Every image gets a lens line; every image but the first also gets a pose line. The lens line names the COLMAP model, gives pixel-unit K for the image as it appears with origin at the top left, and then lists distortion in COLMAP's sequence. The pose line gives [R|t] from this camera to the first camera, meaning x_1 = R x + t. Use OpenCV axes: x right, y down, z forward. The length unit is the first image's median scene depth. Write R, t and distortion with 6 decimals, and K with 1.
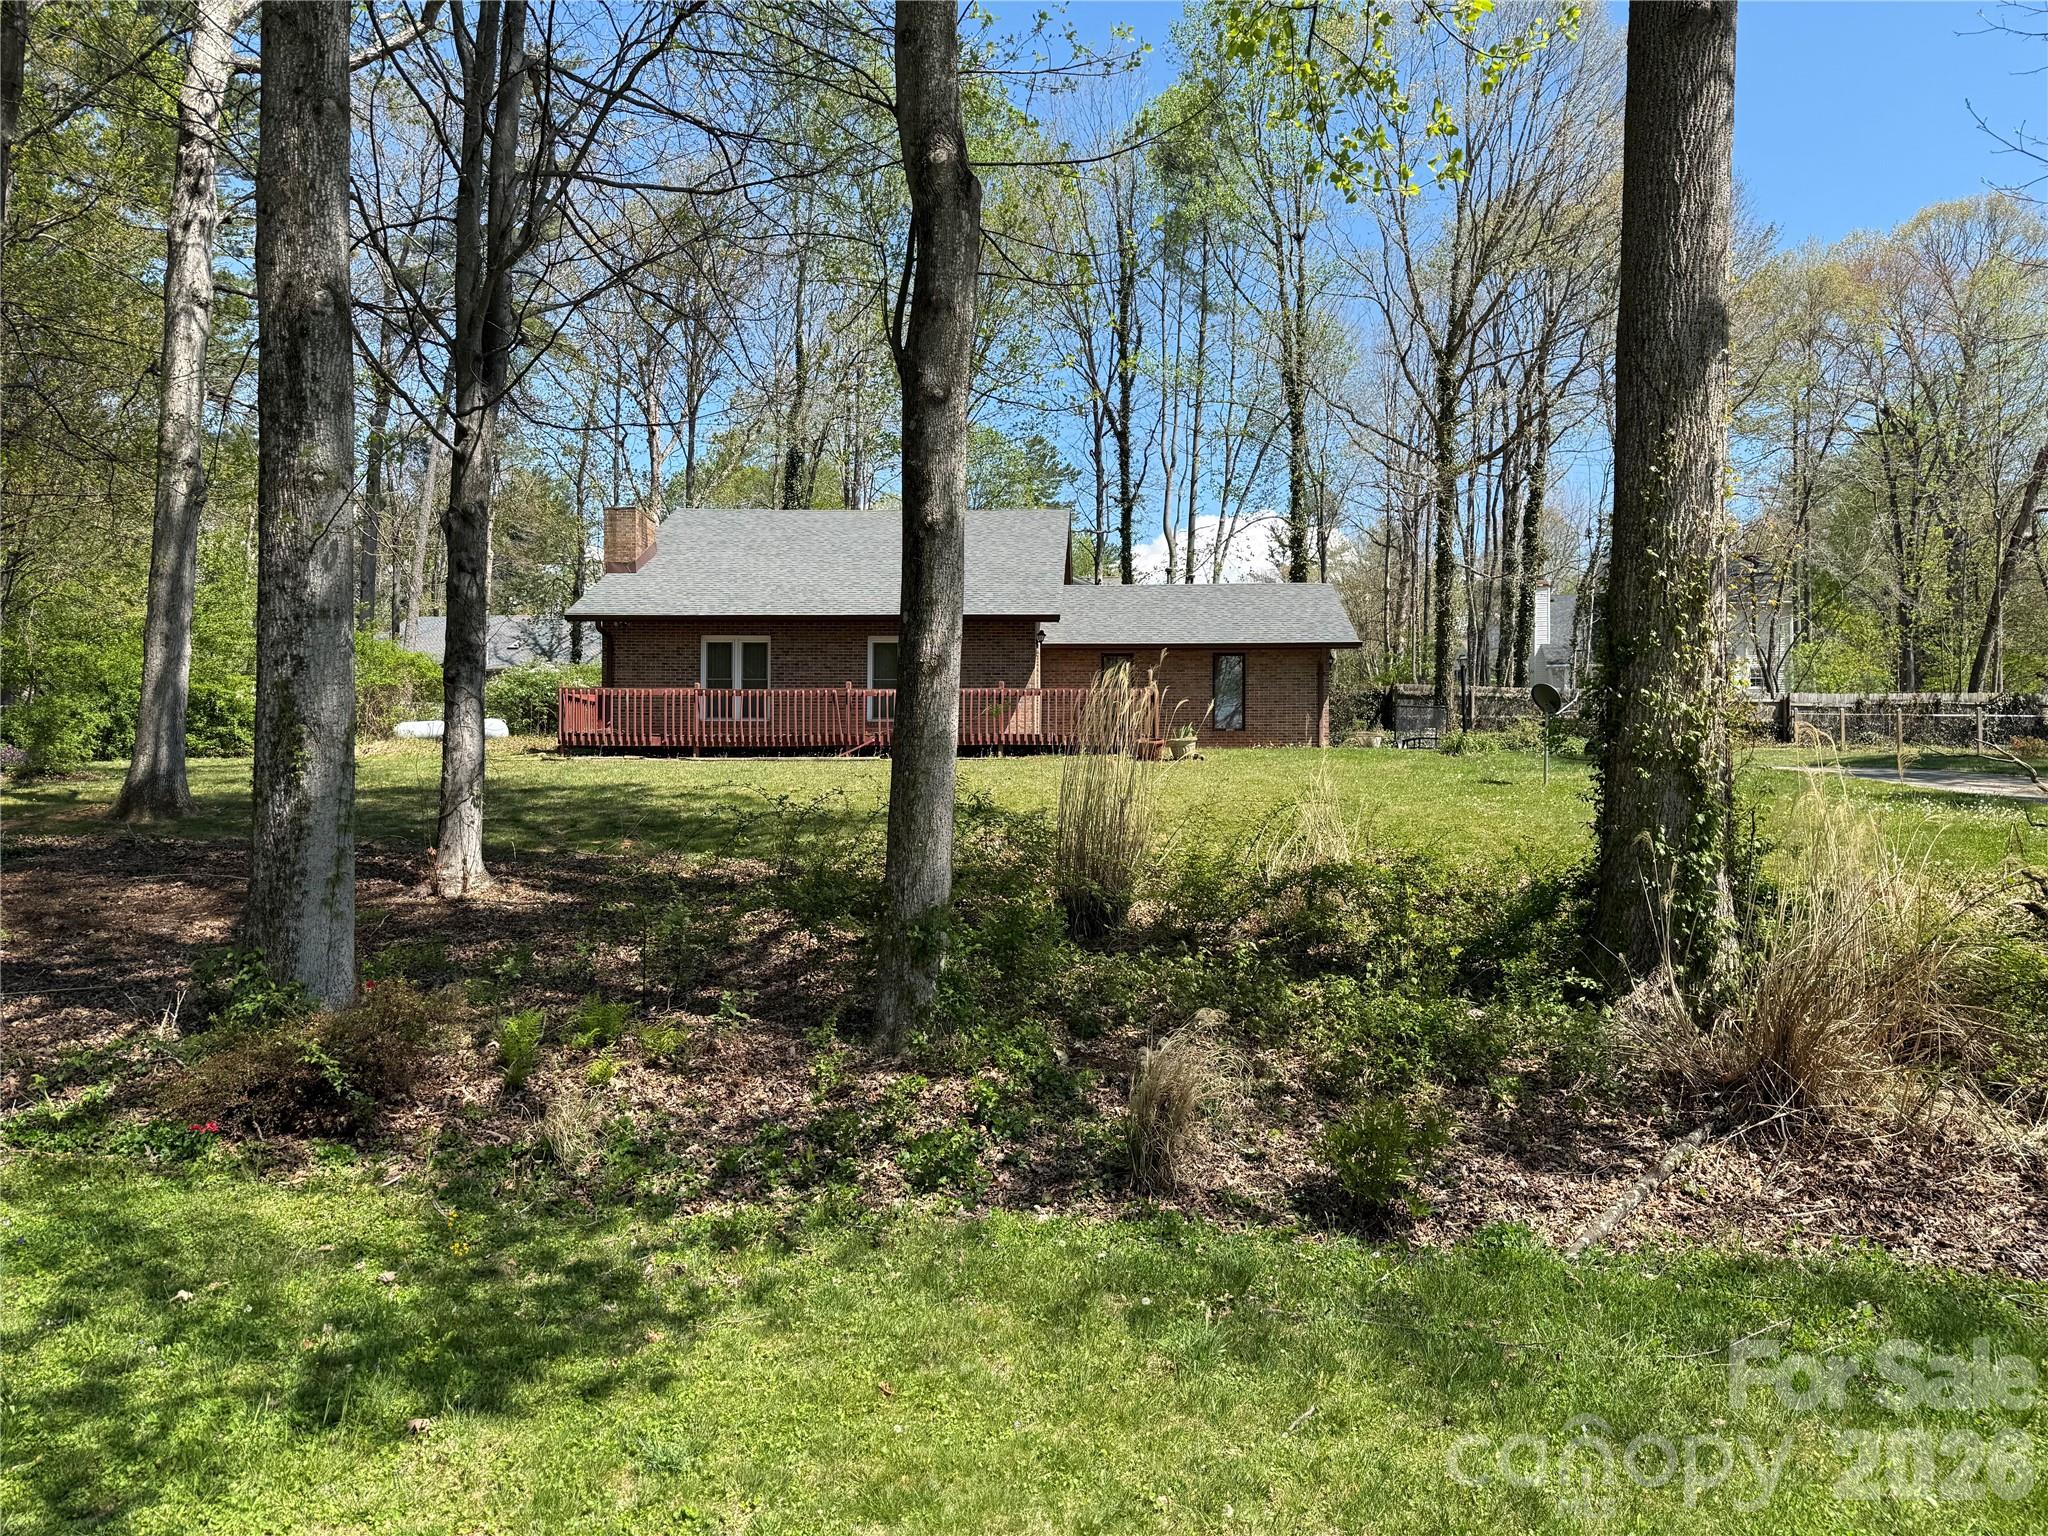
lens RADIAL K [[1426.4, 0, 1044.4], [0, 1426.4, 780.3], [0, 0, 1]] dist [0.083726, -0.111124]
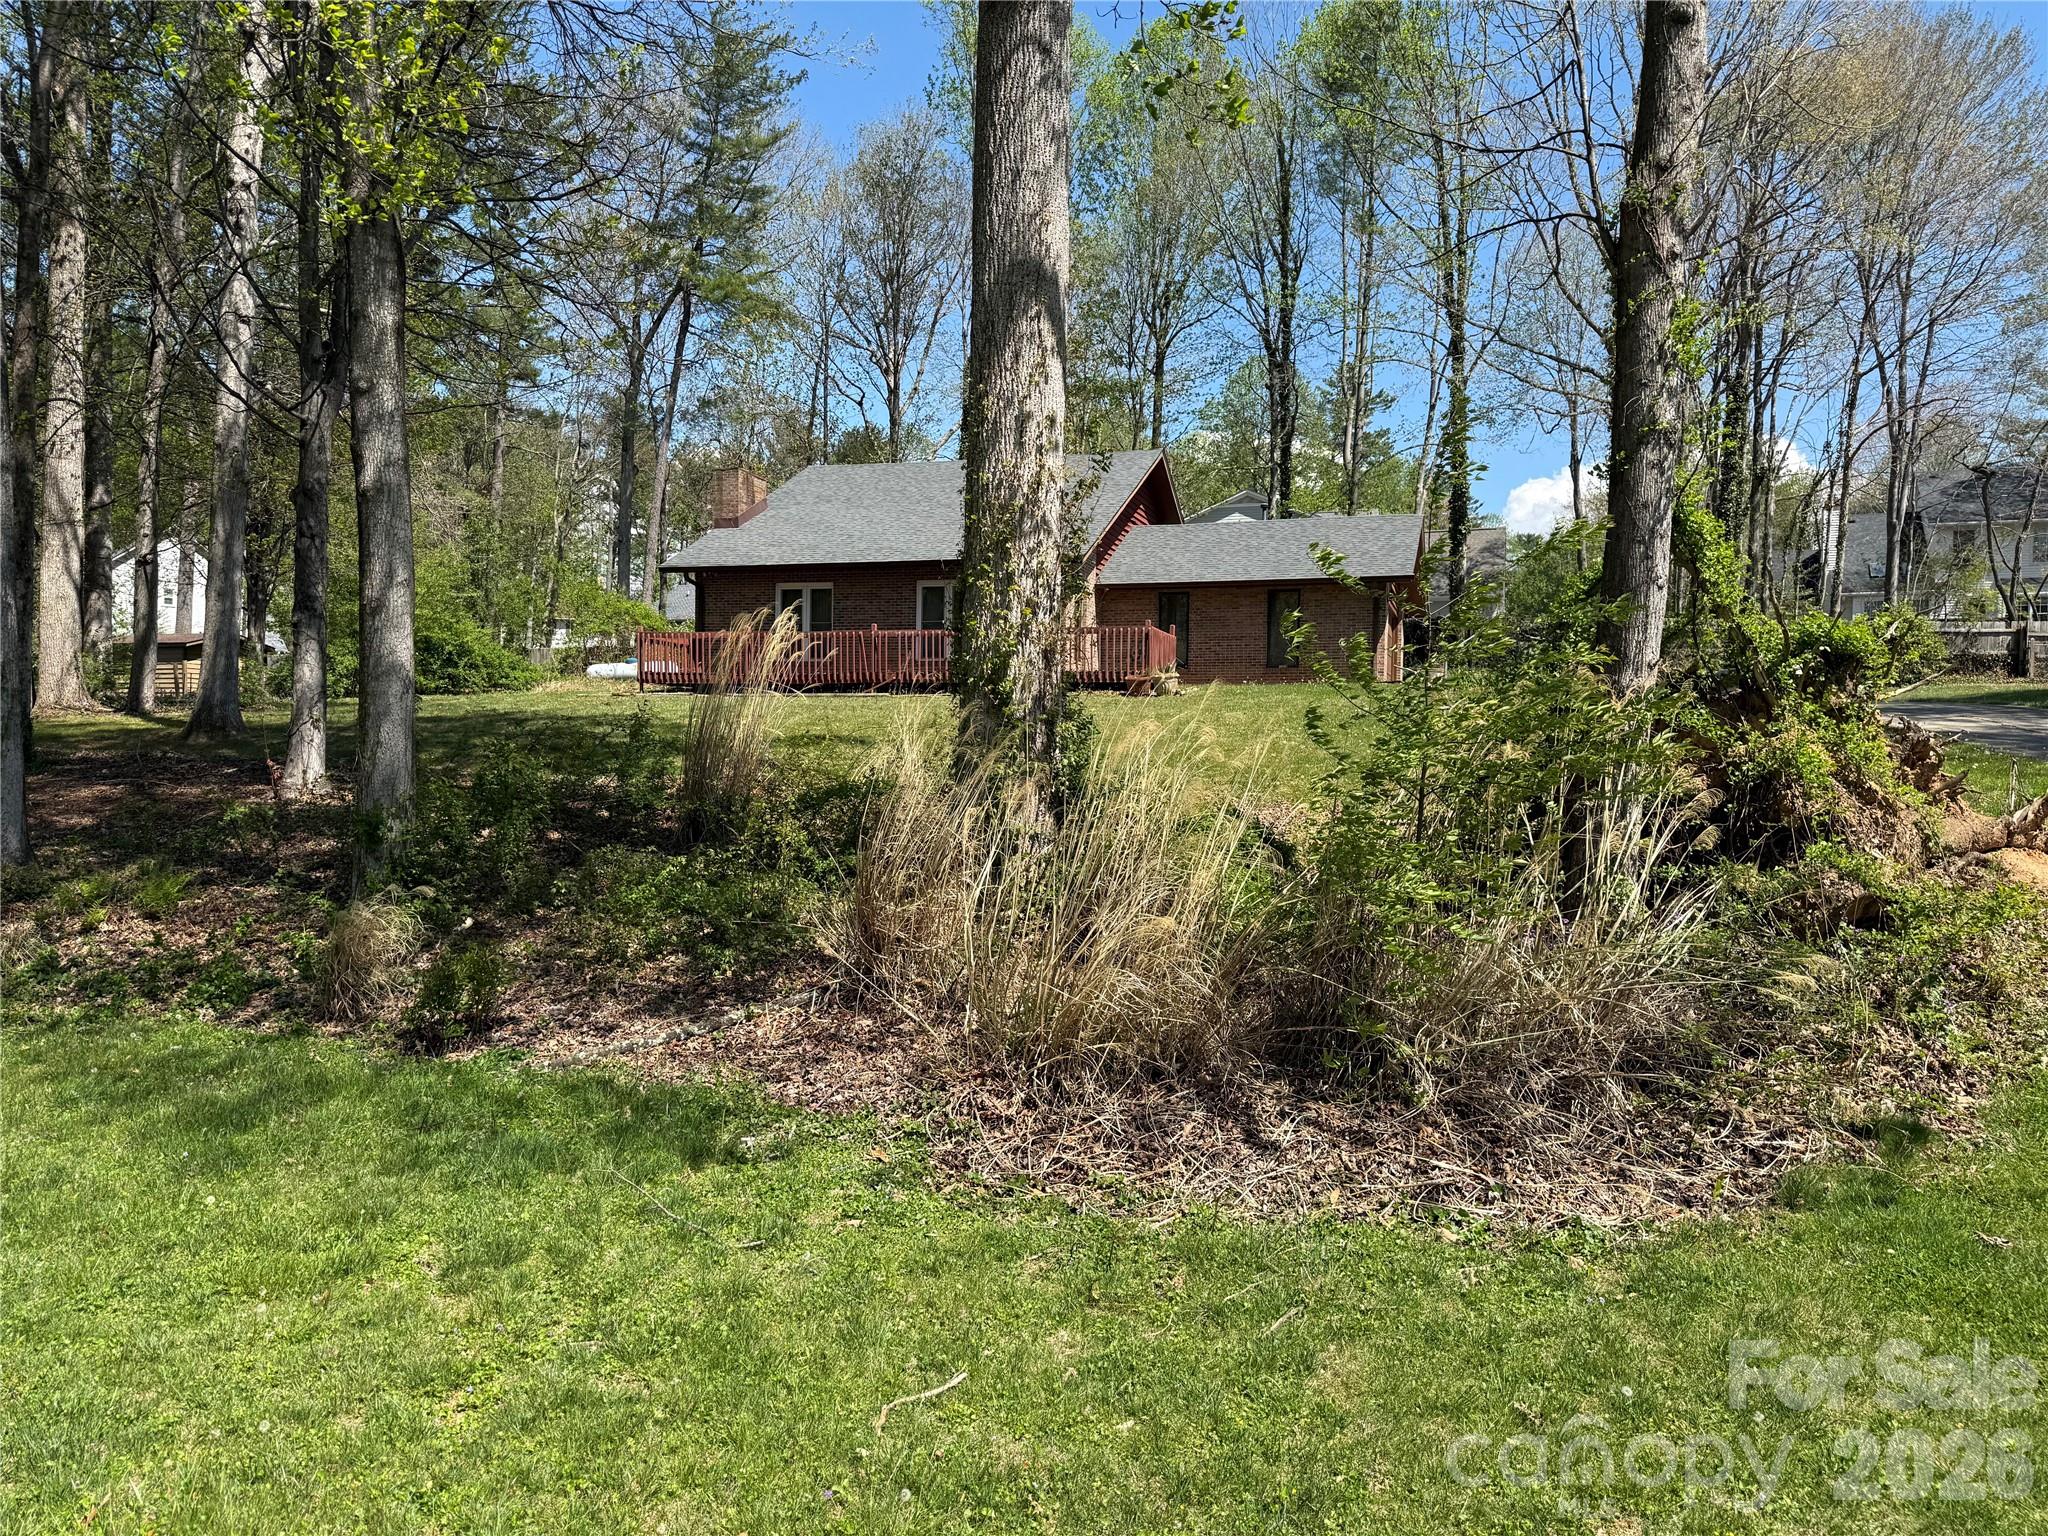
lens RADIAL K [[1426.4, 0, 1030.2], [0, 1426.4, 778.6], [0, 0, 1]] dist [0.083726, -0.111124]
pose [[0.967979, 0.013879, -0.250647, 0.230409], [-0.003983, 0.999194, 0.039948, 0.004458], [0.251000, -0.037670, 0.967254, -0.021221]]
